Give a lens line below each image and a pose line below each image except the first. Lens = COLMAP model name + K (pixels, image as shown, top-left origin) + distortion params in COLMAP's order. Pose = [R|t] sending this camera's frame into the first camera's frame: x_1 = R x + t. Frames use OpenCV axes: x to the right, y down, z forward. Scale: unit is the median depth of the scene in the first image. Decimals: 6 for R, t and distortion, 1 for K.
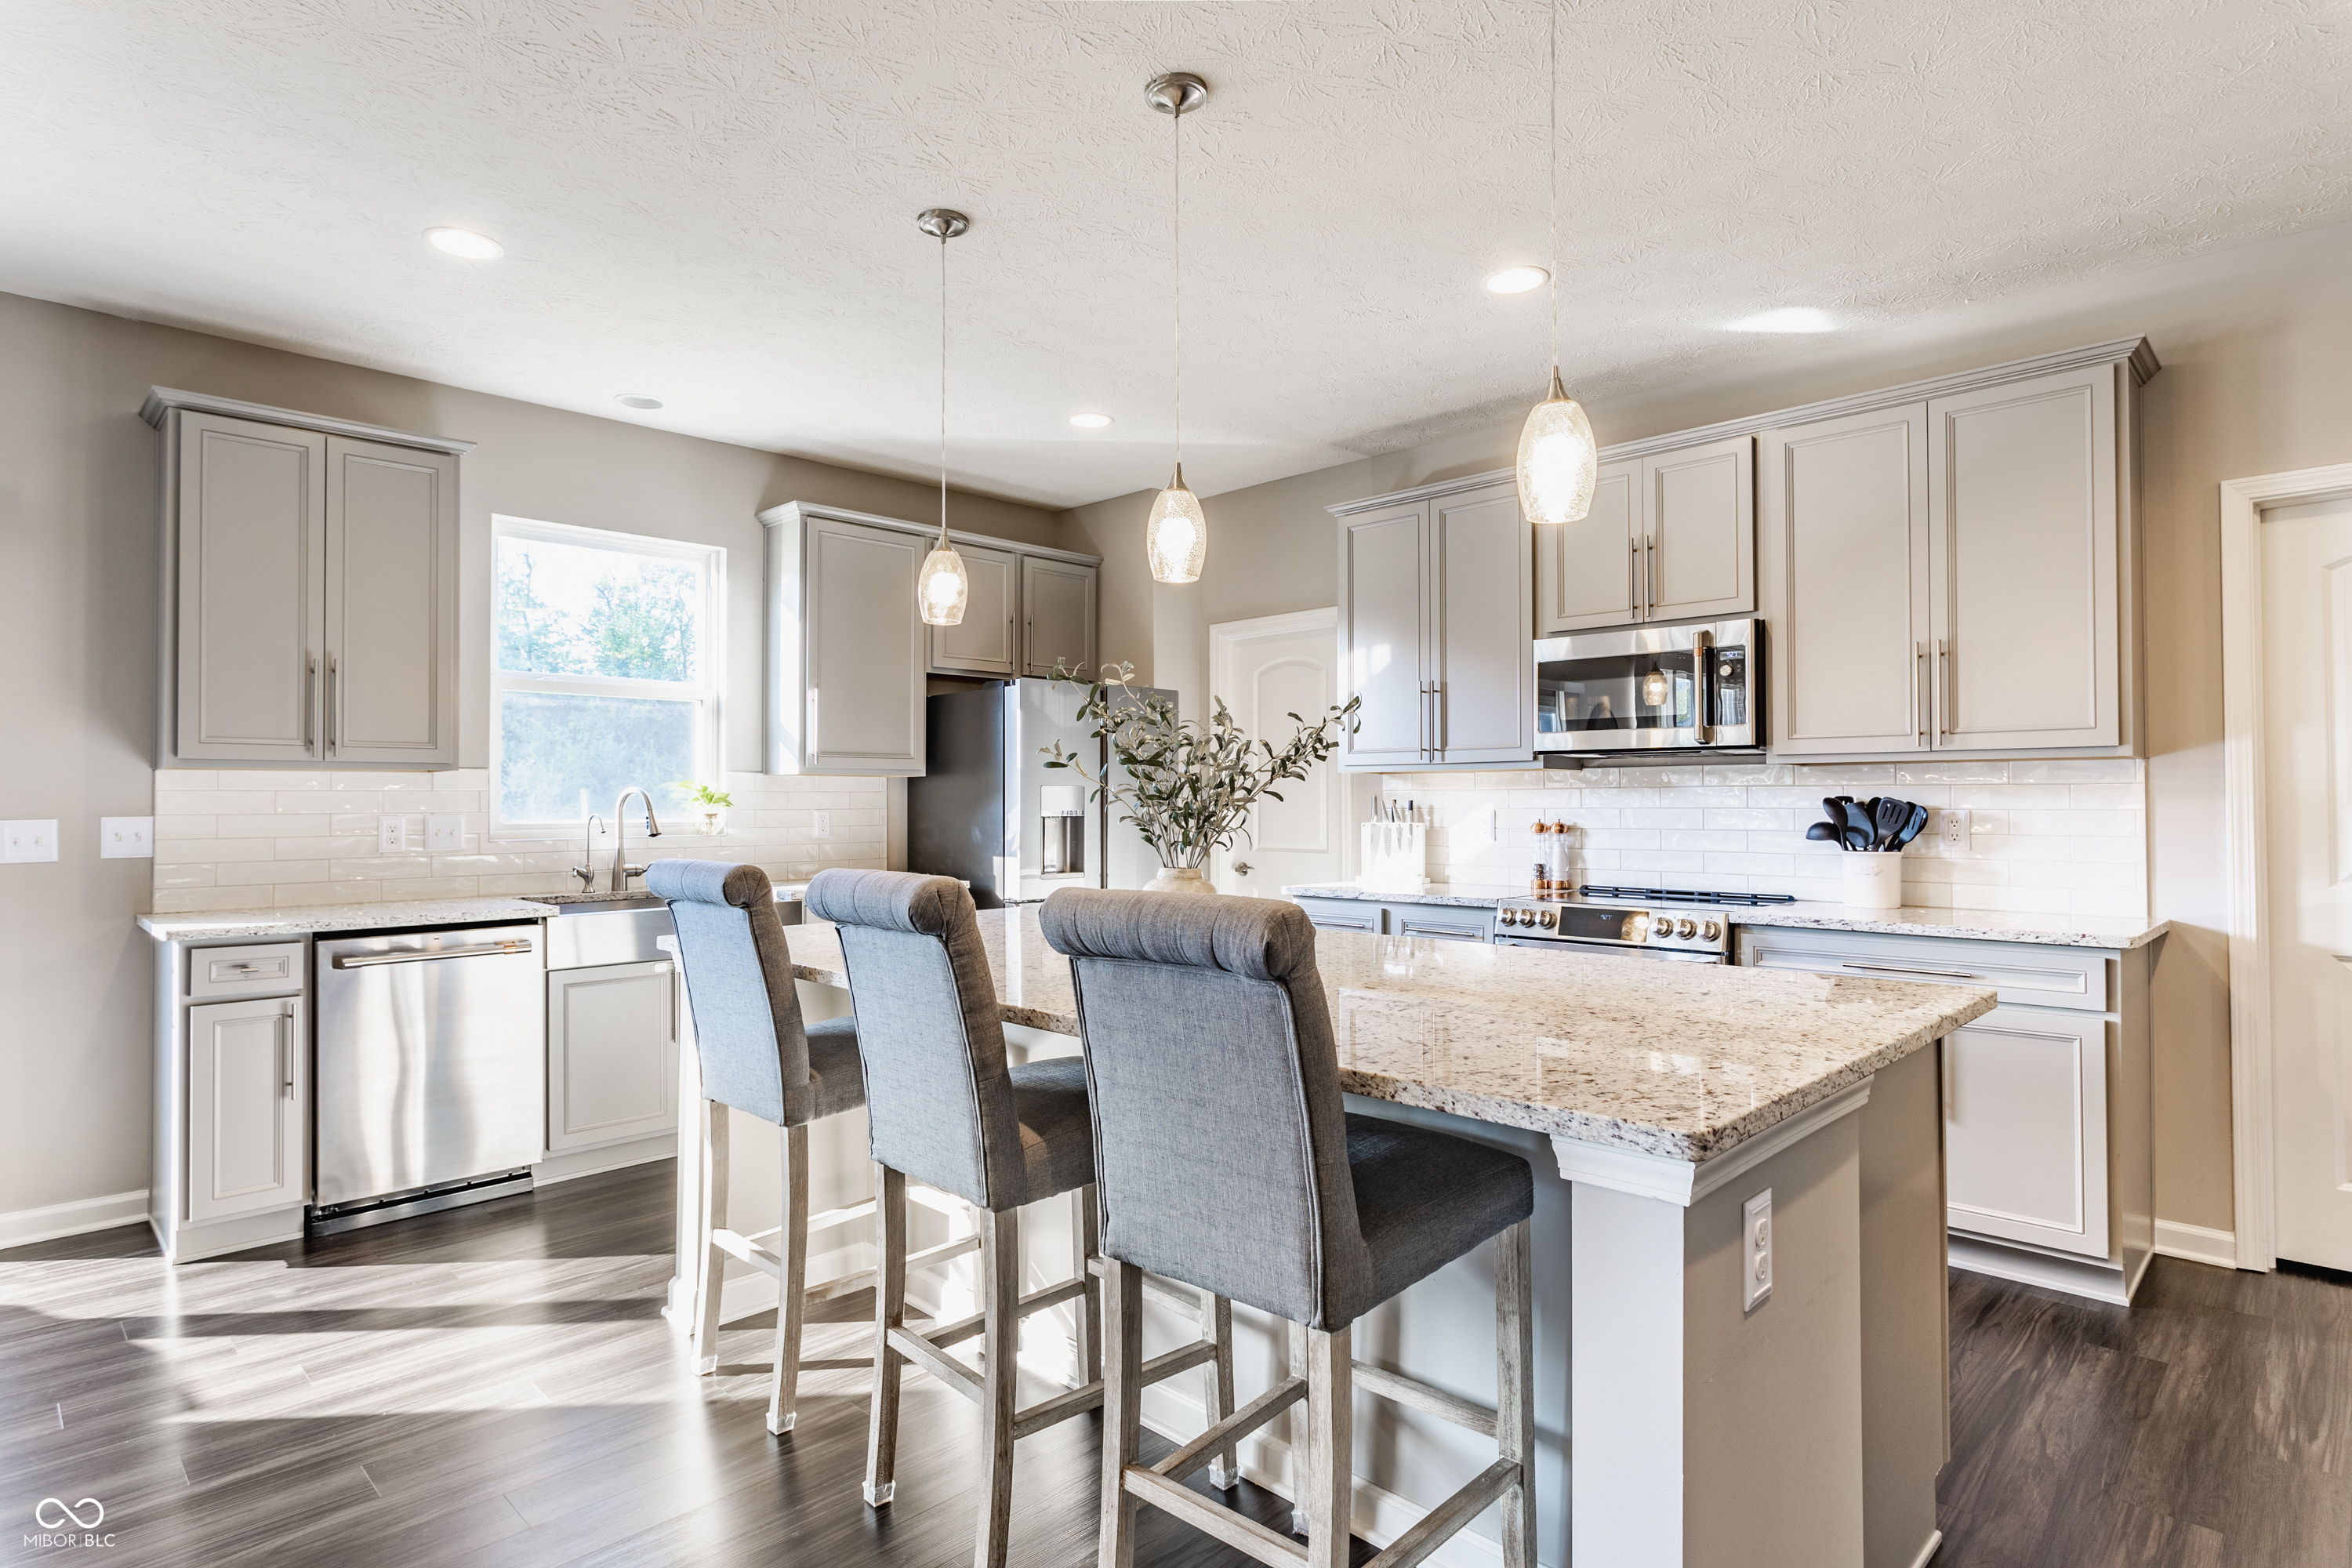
lens RADIAL K [[1240.5, 0, 1176.0], [0, 1240.5, 784.0], [0, 0, 1]] dist [0.001997, 0.000484]
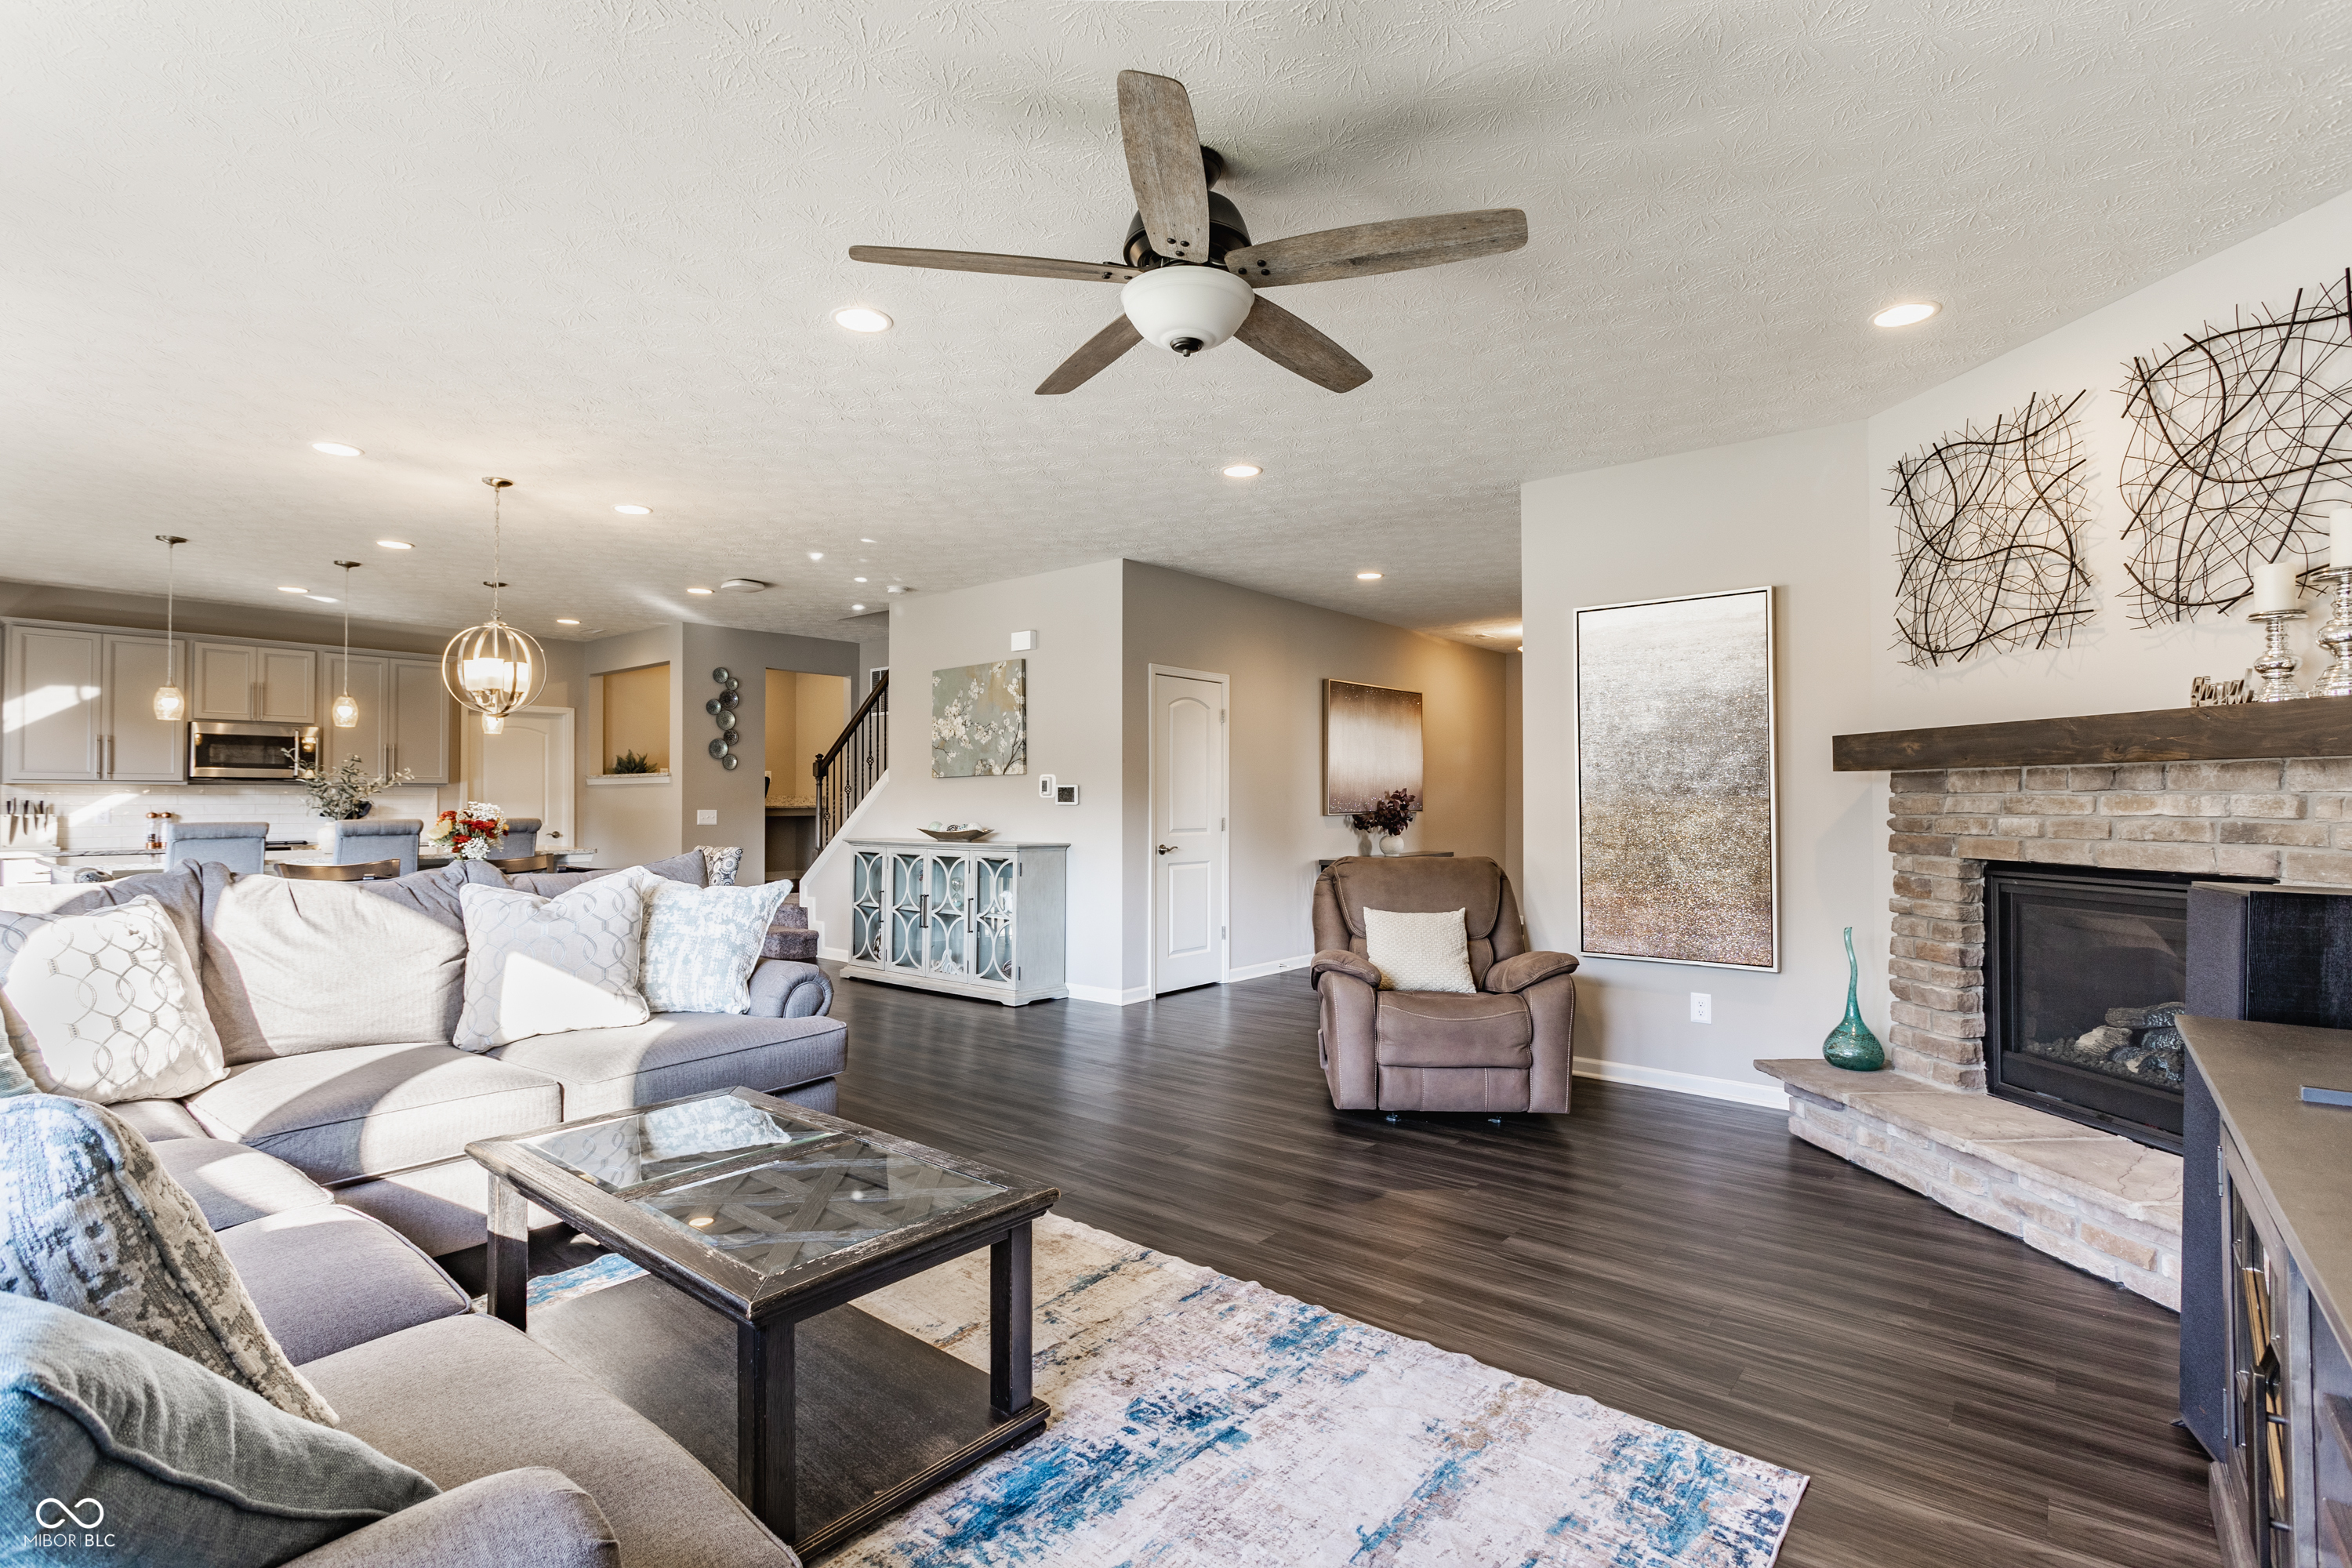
lens RADIAL K [[1111.9, 0, 1184.5], [0, 1111.9, 779.4], [0, 0, 1]] dist [0.004872, 0.001176]
pose [[-0.095065, 0.023115, 0.995203, -1.952648], [-0.009749, 0.999661, -0.024150, 0.007519], [-0.995423, -0.011998, -0.094808, -0.519104]]
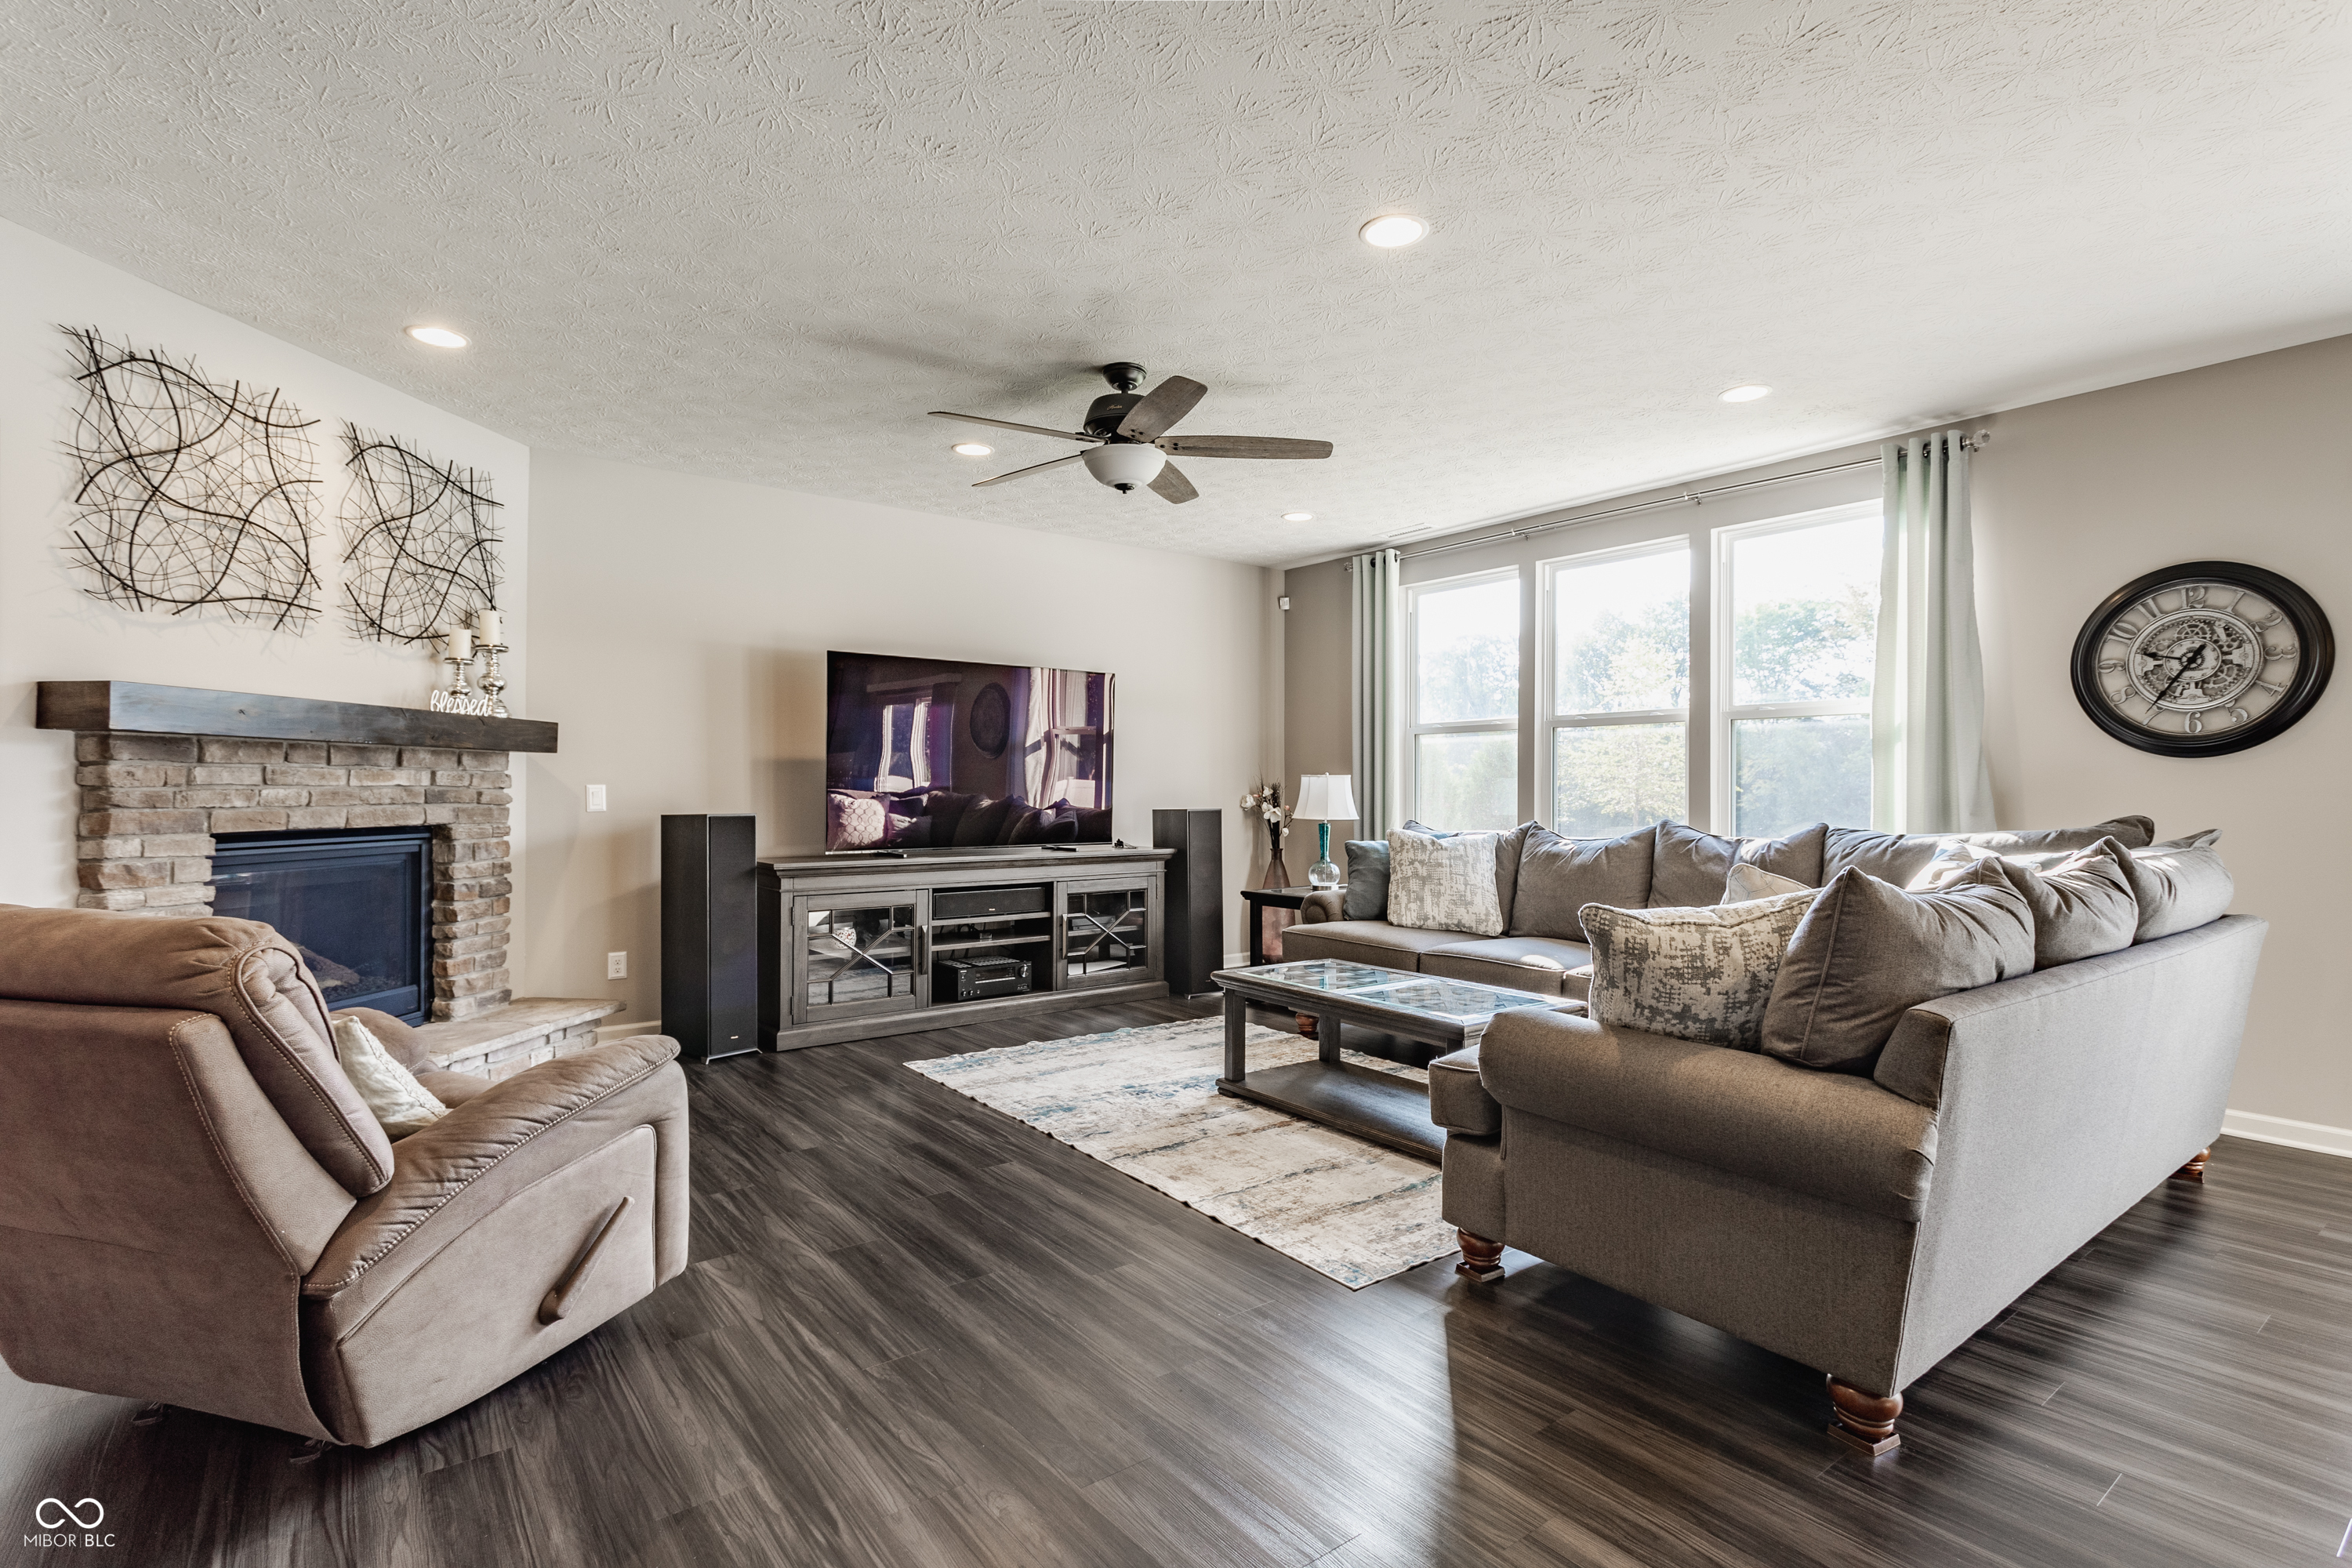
lens RADIAL K [[1118.7, 0, 1170.3], [0, 1118.7, 782.8], [0, 0, 1]] dist [0.001360, -0.000605]
pose [[-0.145080, -0.002547, -0.989417, -0.190277], [0.007333, 0.999966, -0.003650, 0.014503], [0.989393, -0.007785, -0.145056, -0.382701]]
